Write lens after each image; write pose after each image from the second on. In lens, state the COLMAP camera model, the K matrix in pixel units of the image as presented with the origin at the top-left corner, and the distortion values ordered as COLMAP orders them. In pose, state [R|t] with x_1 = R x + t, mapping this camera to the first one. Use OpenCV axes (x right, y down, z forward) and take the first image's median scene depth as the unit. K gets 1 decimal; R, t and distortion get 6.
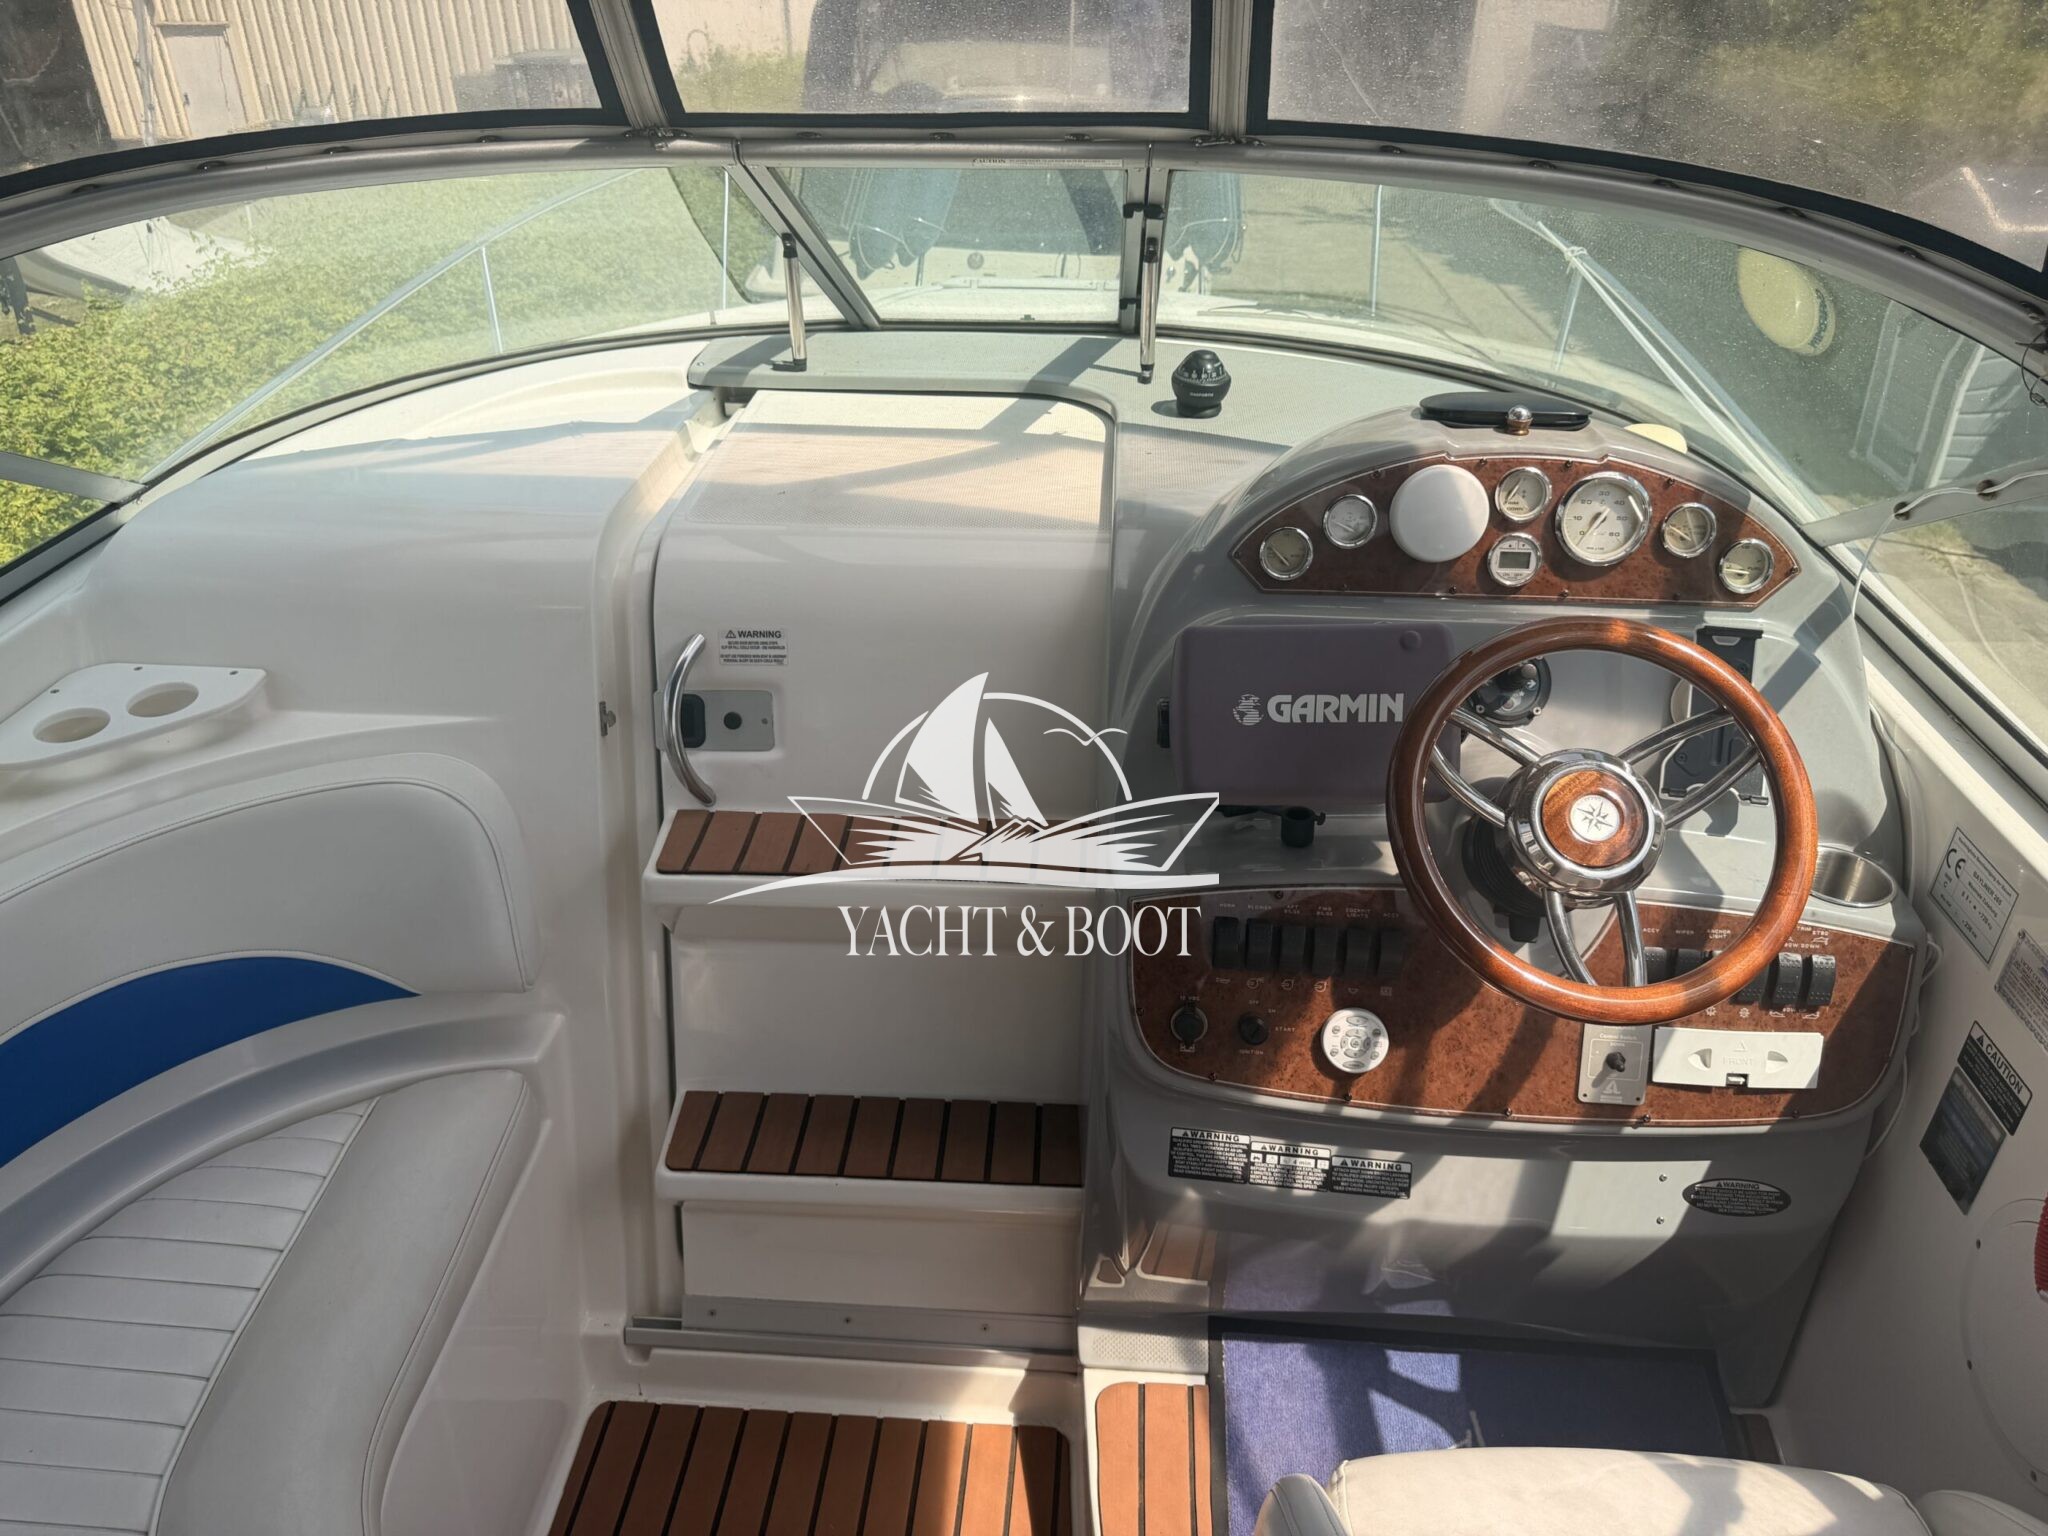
lens RADIAL K [[1483.8, 0, 1006.9], [0, 1483.8, 758.7], [0, 0, 1]] dist [0.019382, -0.041838]
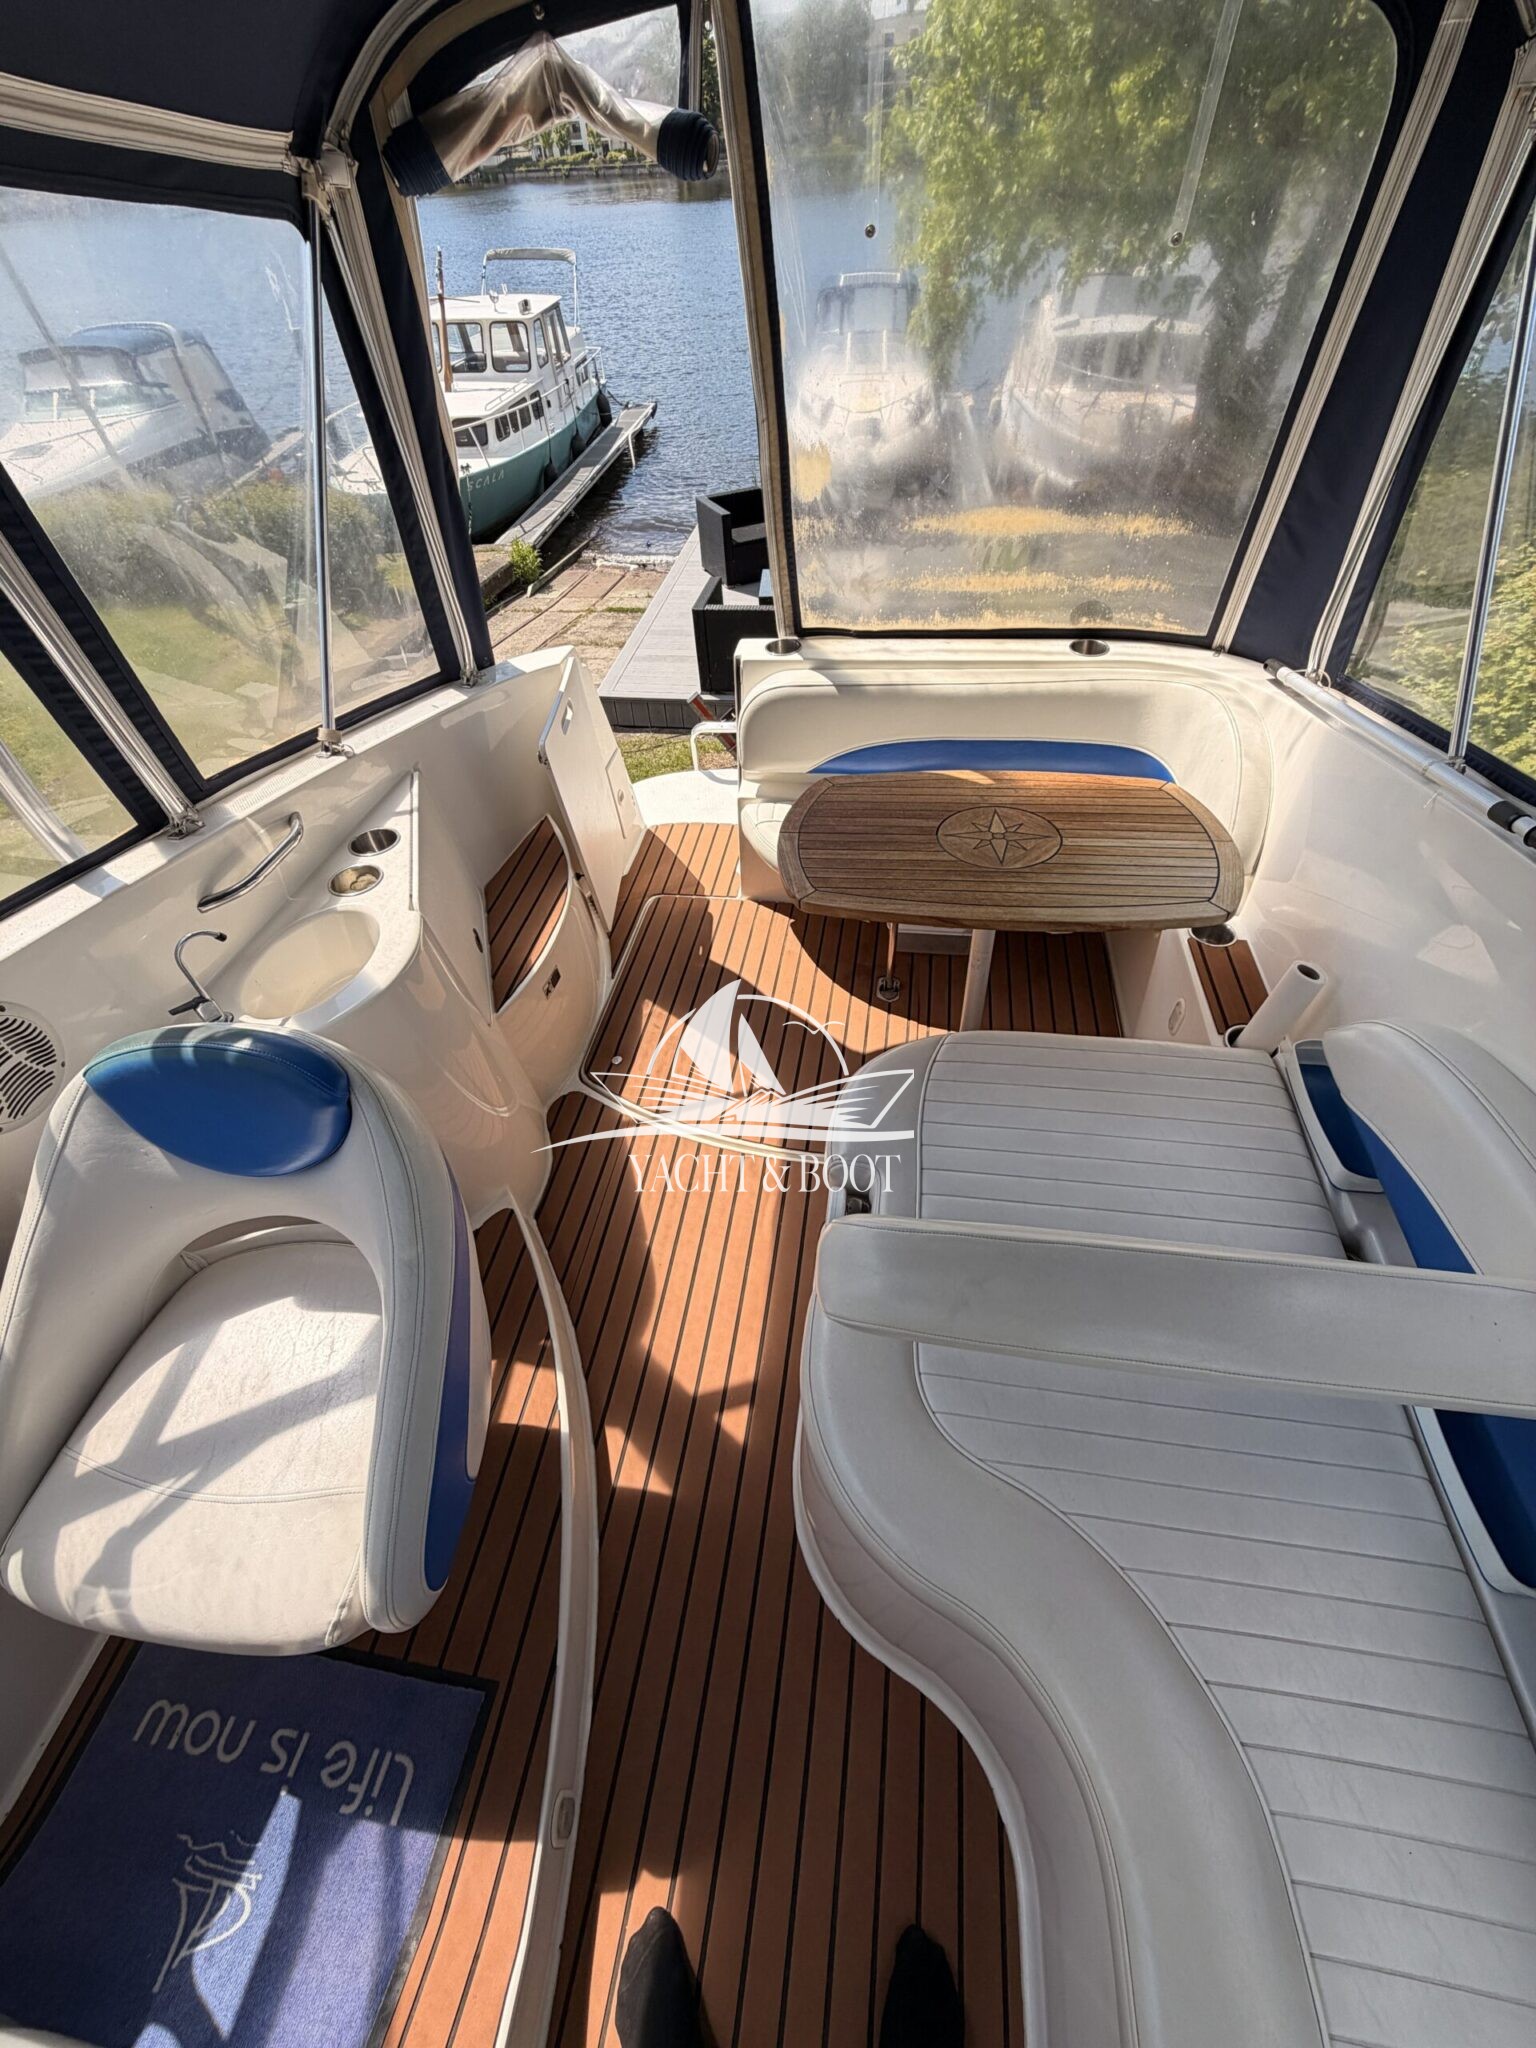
lens RADIAL K [[816.0, 0, 768.2], [0, 816.0, 1018.3], [0, 0, 1]] dist [-0.001027, 0.000193]
pose [[-0.995660, -0.013200, 0.092121, -0.191390], [0.086640, 0.229877, 0.969355, -0.281684], [-0.033972, 0.973130, -0.227736, 0.476272]]
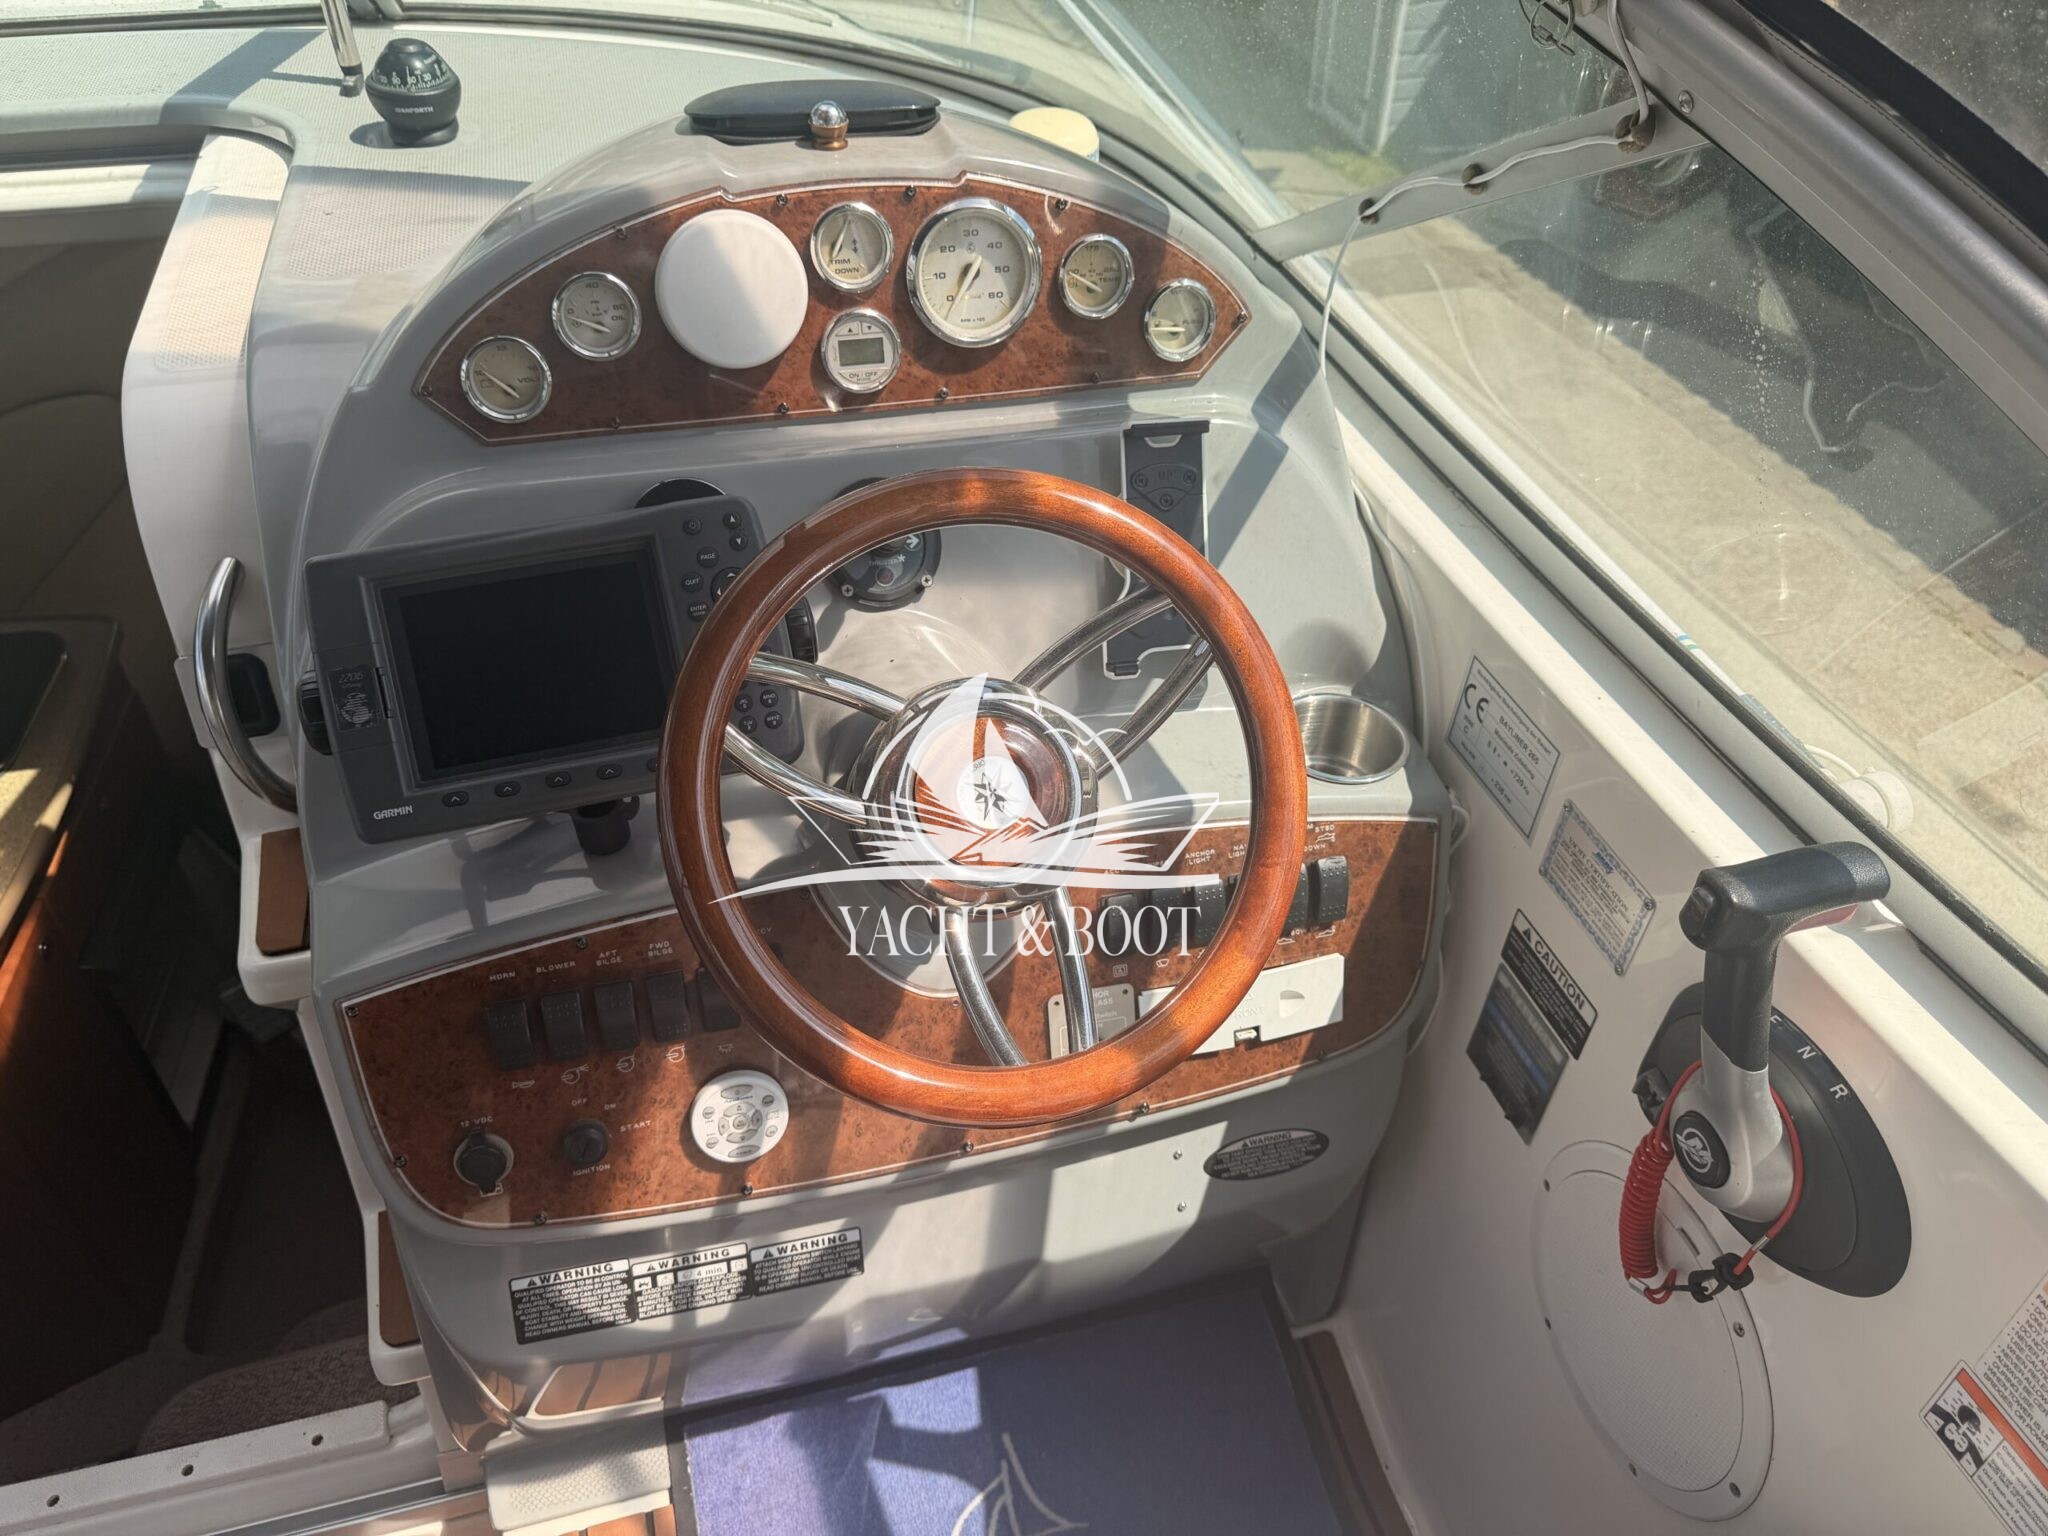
lens RADIAL K [[1485.8, 0, 1022.8], [0, 1485.8, 781.5], [0, 0, 1]] dist [0.075706, -0.111352]
pose [[0.941345, -0.203384, 0.269266, 0.192936], [0.146588, 0.965198, 0.216576, -0.083313], [-0.303943, -0.164402, 0.938398, 0.323326]]
